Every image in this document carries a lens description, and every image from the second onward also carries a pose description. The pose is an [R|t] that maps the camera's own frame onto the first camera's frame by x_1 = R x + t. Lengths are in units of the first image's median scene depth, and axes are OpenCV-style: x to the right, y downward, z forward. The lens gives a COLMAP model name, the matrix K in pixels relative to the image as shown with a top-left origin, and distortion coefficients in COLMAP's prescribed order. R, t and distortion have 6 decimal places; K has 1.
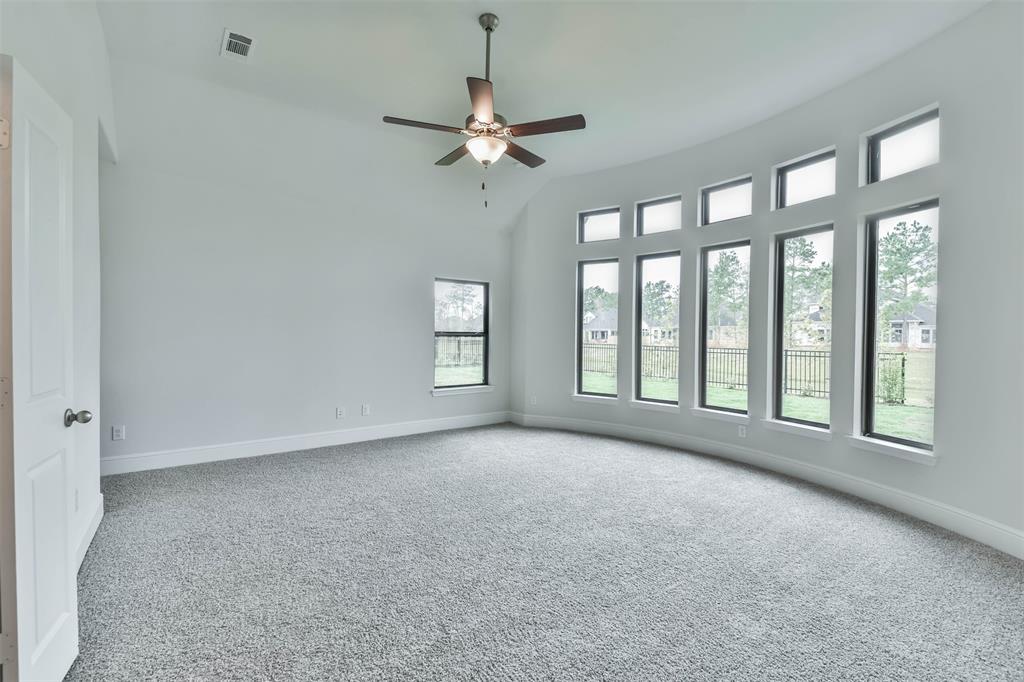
lens RADIAL K [[450.8, 0, 513.8], [0, 450.8, 339.8], [0, 0, 1]] dist [0.019613, -0.019360]
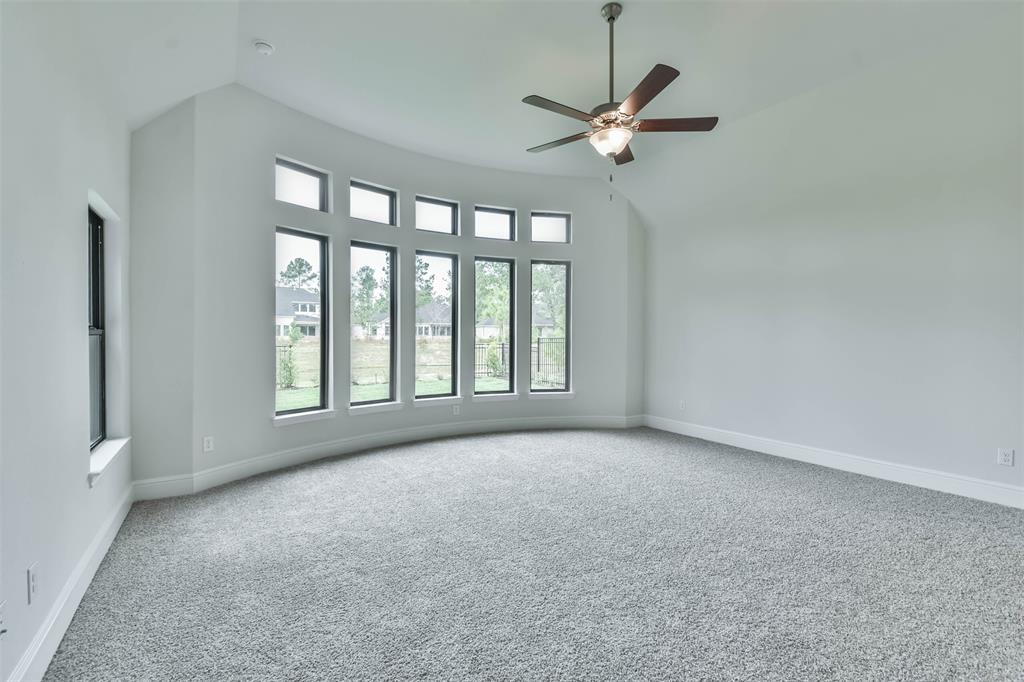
lens RADIAL K [[450.8, 0, 513.8], [0, 450.8, 339.8], [0, 0, 1]] dist [0.019613, -0.019360]
pose [[0.061840, -0.020681, 0.997872, -0.762314], [0.007424, 0.999767, 0.020261, -0.012610], [-0.998058, 0.006156, 0.061979, 0.835125]]
